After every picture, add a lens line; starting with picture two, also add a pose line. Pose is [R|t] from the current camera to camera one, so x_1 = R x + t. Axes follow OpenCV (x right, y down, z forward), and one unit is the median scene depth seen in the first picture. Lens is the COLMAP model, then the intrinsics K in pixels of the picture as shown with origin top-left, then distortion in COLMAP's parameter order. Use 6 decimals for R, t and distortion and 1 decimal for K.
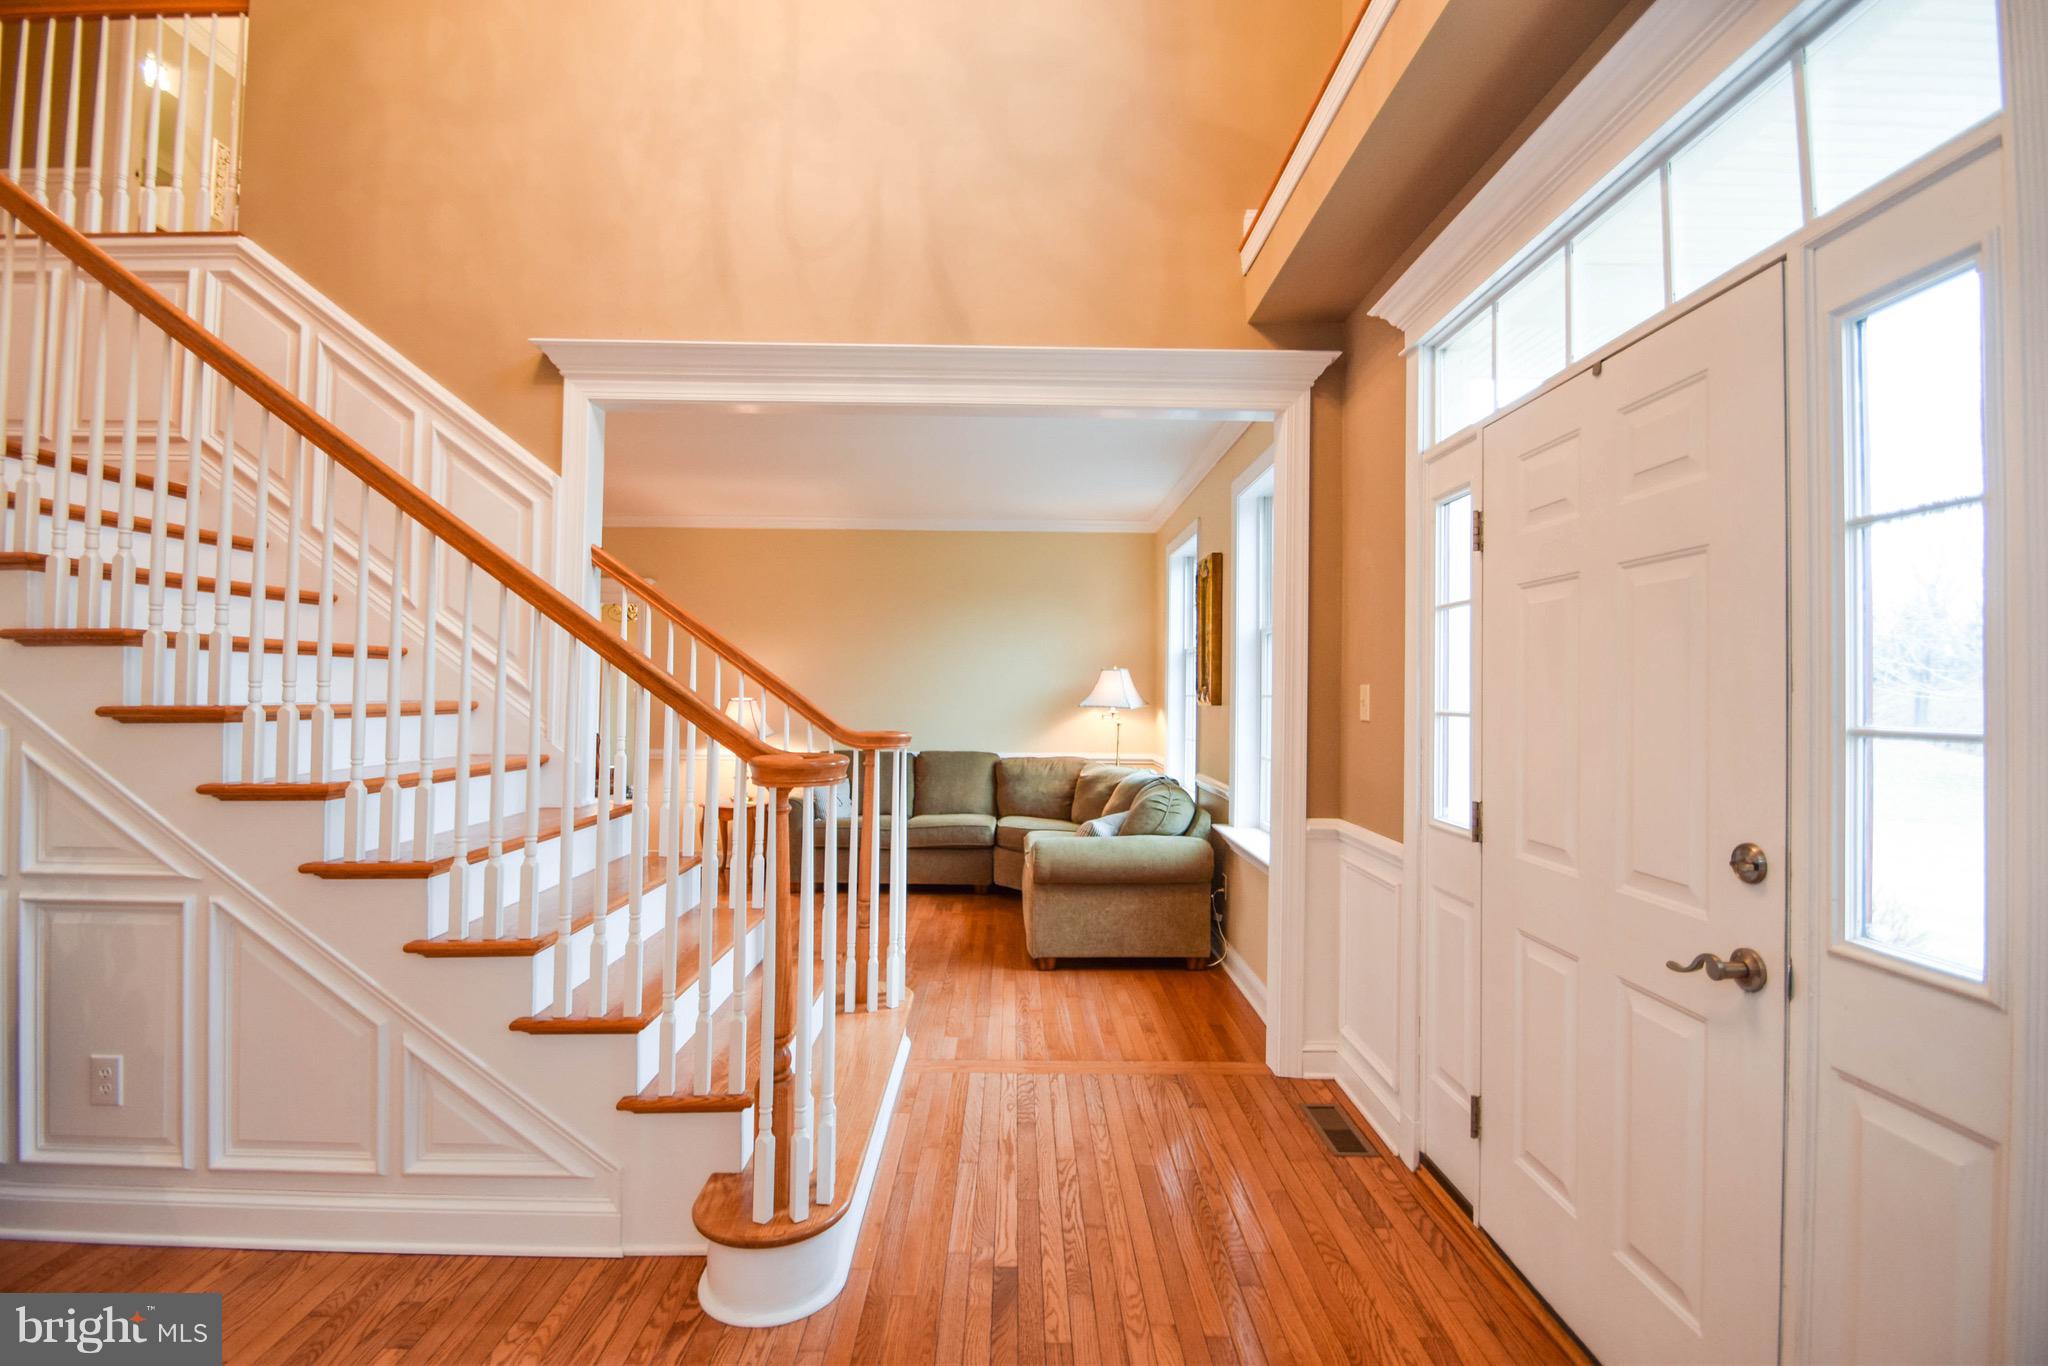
lens RADIAL K [[901.4, 0, 1017.6], [0, 901.4, 673.9], [0, 0, 1]] dist [0.002763, -0.006342]
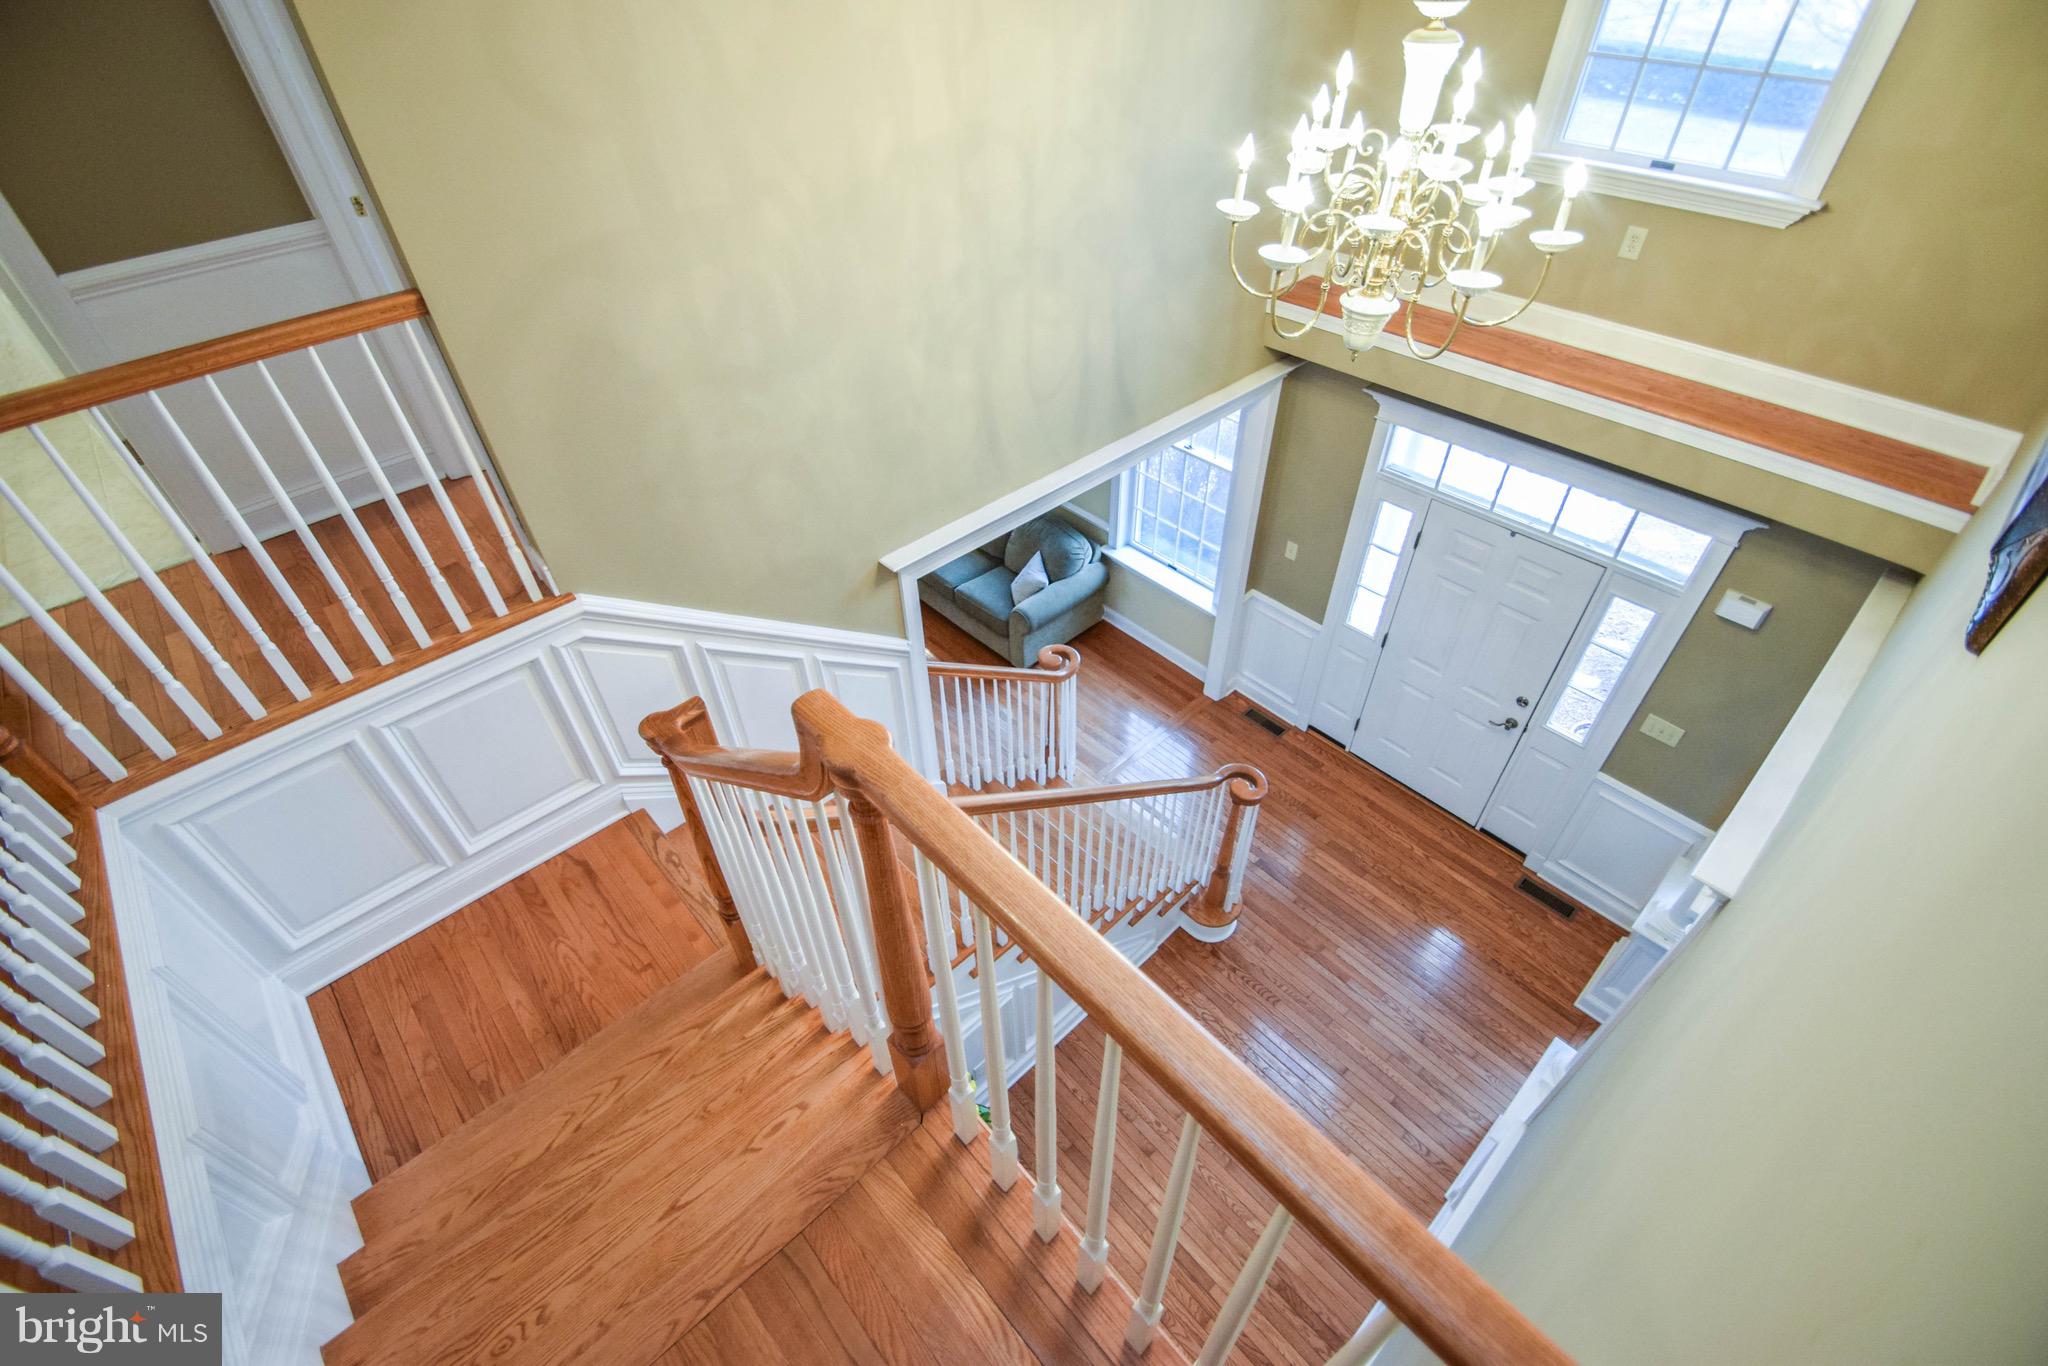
lens RADIAL K [[901.4, 0, 1012.6], [0, 901.4, 674.8], [0, 0, 1]] dist [0.002763, -0.006342]
pose [[0.743048, -0.474373, 0.472070, -1.425948], [0.024189, 0.723959, 0.689418, -1.464825], [-0.668801, -0.500852, 0.549411, 0.283829]]
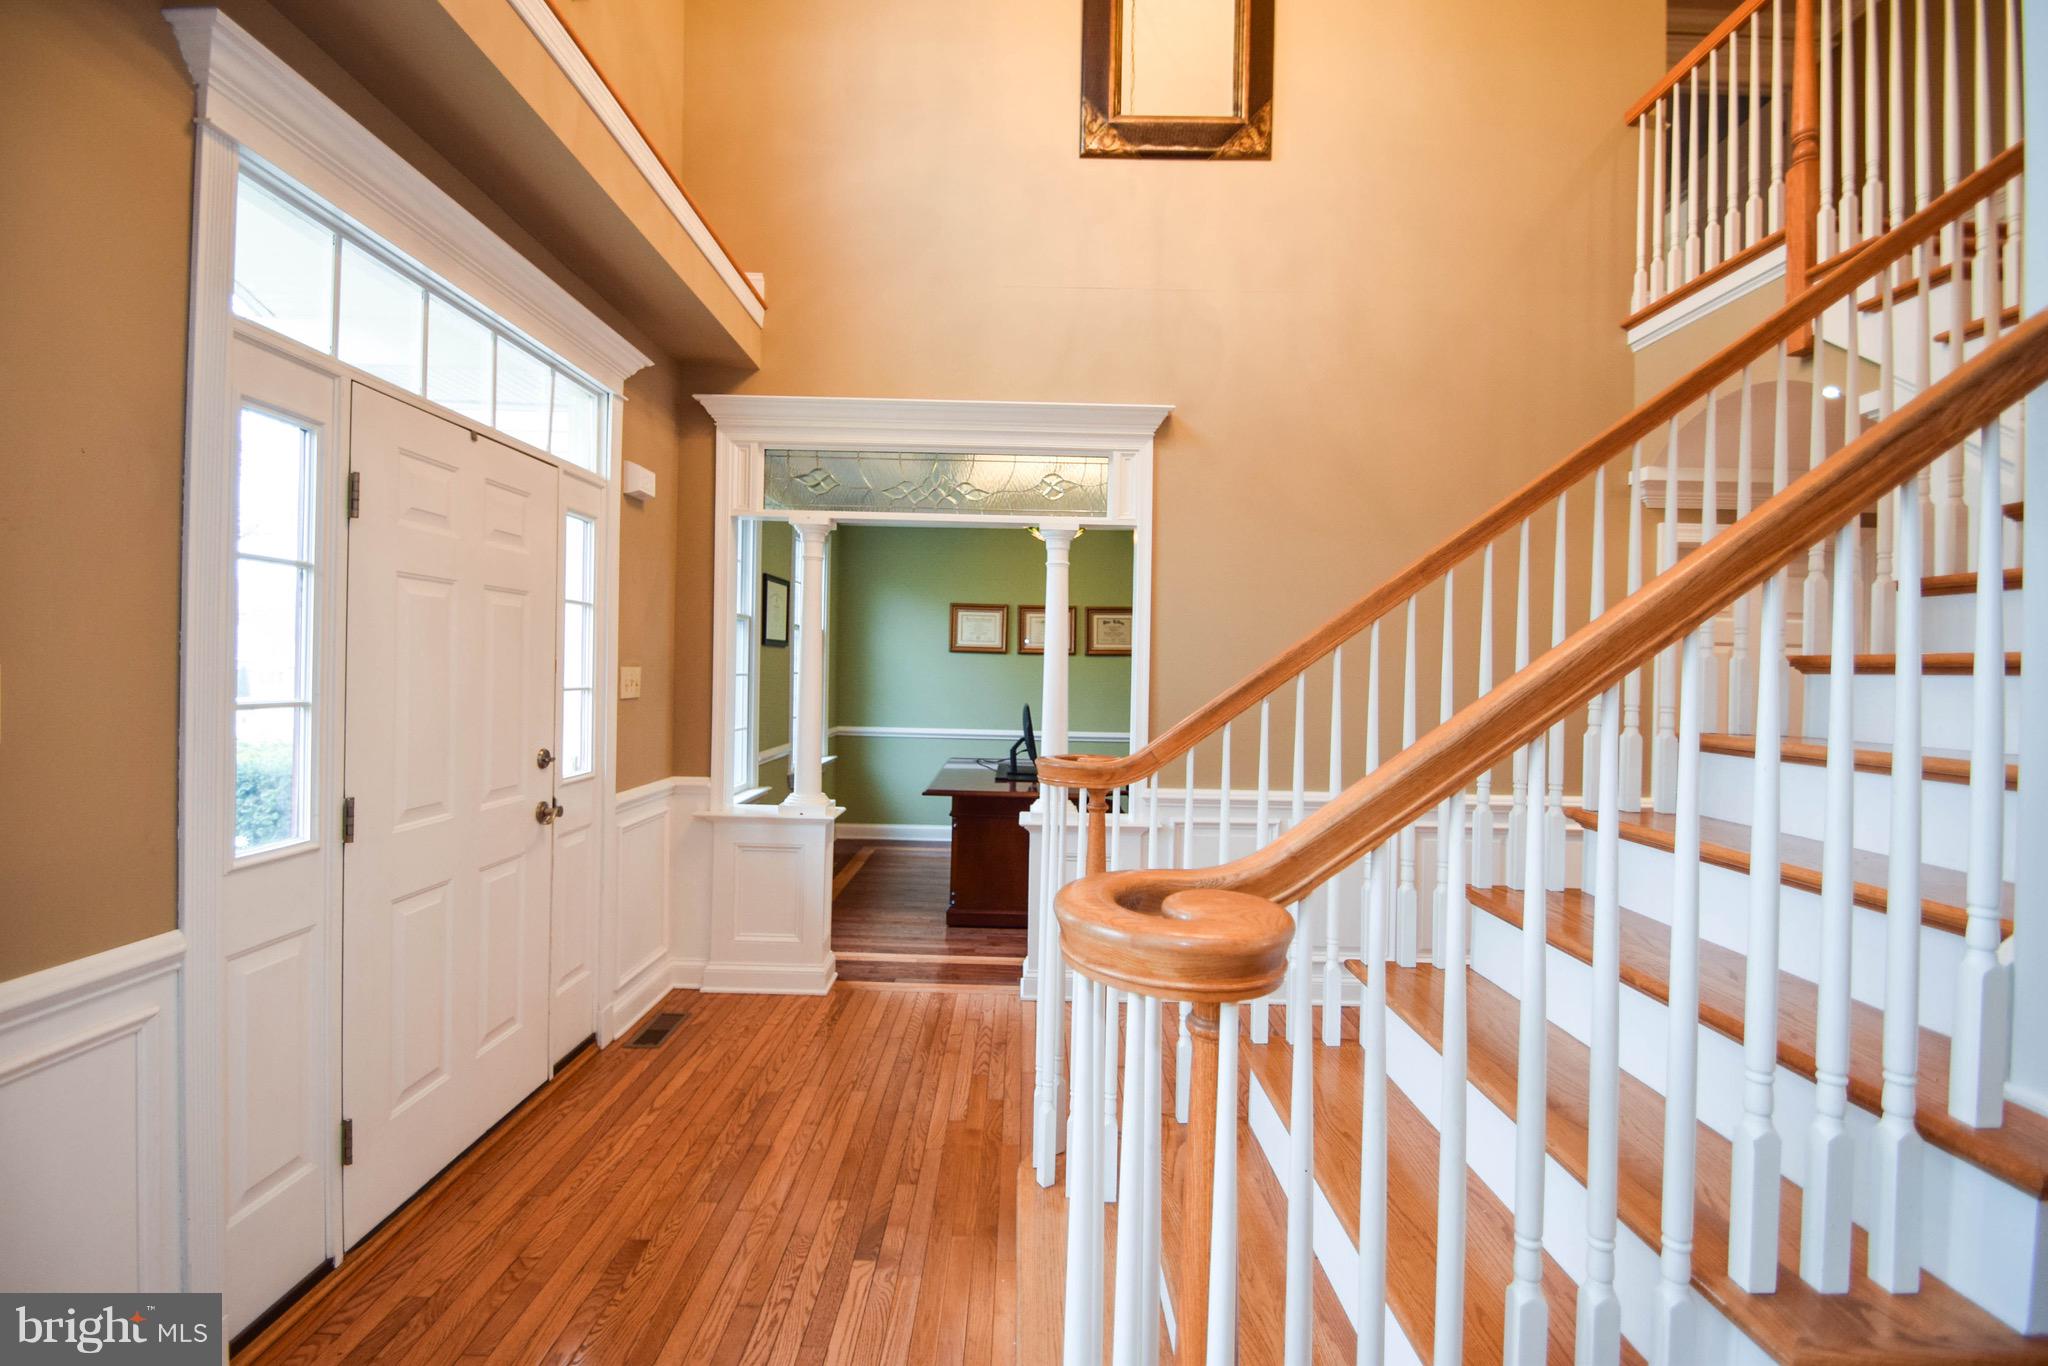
lens RADIAL K [[901.4, 0, 1014.1], [0, 901.4, 676.6], [0, 0, 1]] dist [0.002763, -0.006342]
pose [[-0.999307, -0.034728, 0.013400, -0.159717], [-0.034848, 0.999354, -0.008819, 0.005415], [-0.013085, -0.009280, -0.999871, 1.883901]]
